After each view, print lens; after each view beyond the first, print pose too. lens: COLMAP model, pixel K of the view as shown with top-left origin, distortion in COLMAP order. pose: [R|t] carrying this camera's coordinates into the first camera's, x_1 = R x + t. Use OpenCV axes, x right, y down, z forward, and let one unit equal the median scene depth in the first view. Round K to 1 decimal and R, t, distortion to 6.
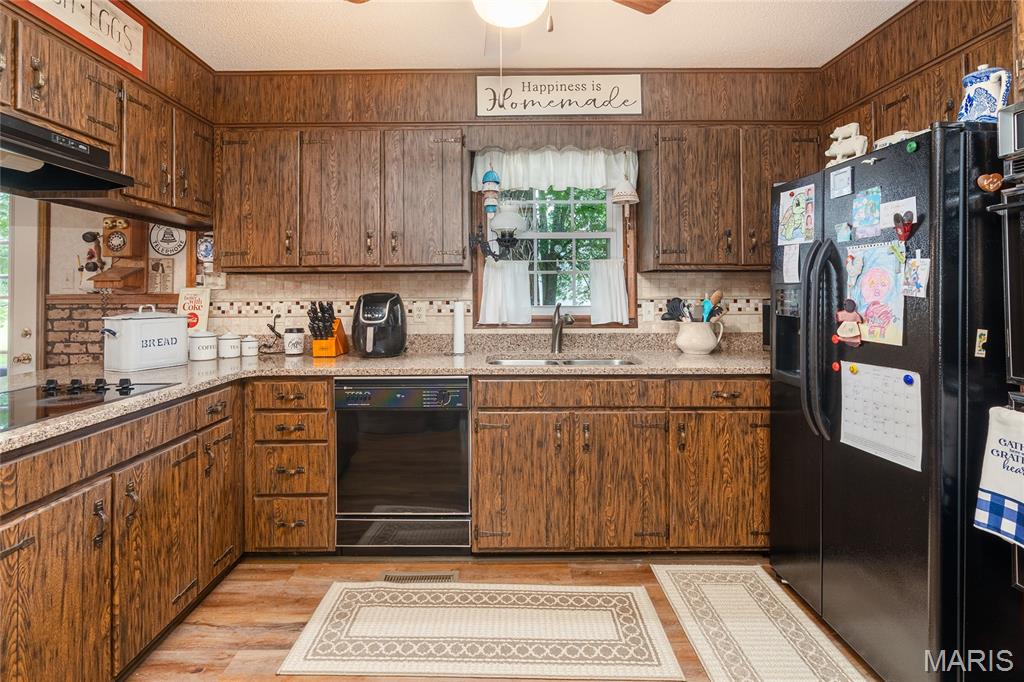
lens RADIAL K [[488.9, 0, 503.5], [0, 488.9, 289.0], [0, 0, 1]] dist [0.001232, 0.003461]
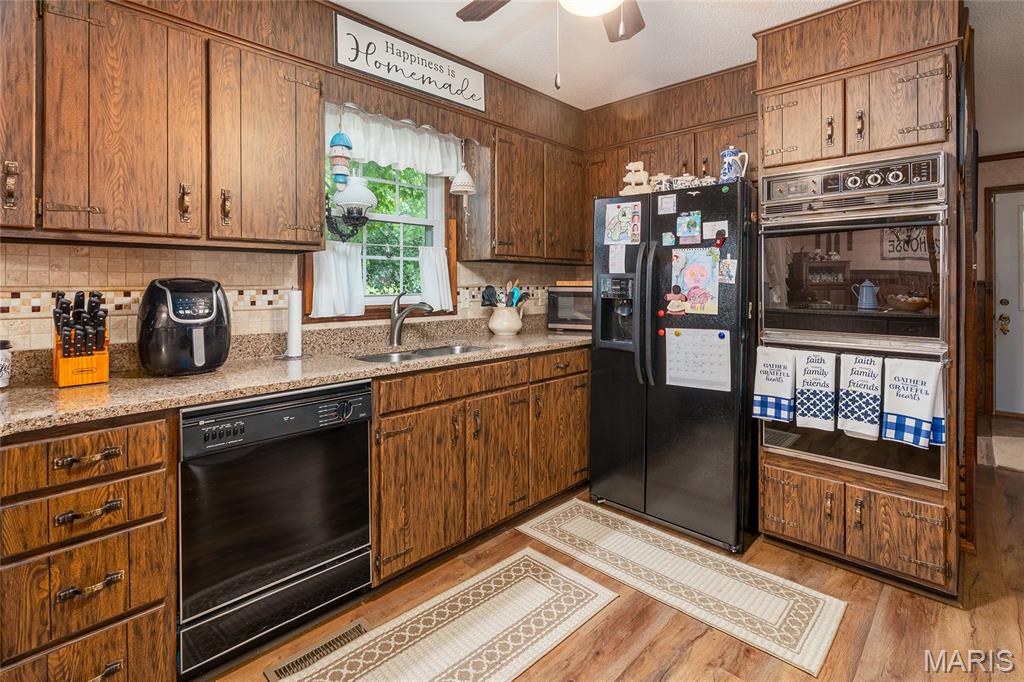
lens RADIAL K [[488.9, 0, 525.4], [0, 488.9, 283.2], [0, 0, 1]] dist [0.001232, 0.003461]
pose [[0.692195, 0.003289, 0.721703, -0.486467], [-0.008930, 0.999952, 0.004008, 0.009517], [-0.721655, -0.009219, 0.692191, 0.233212]]
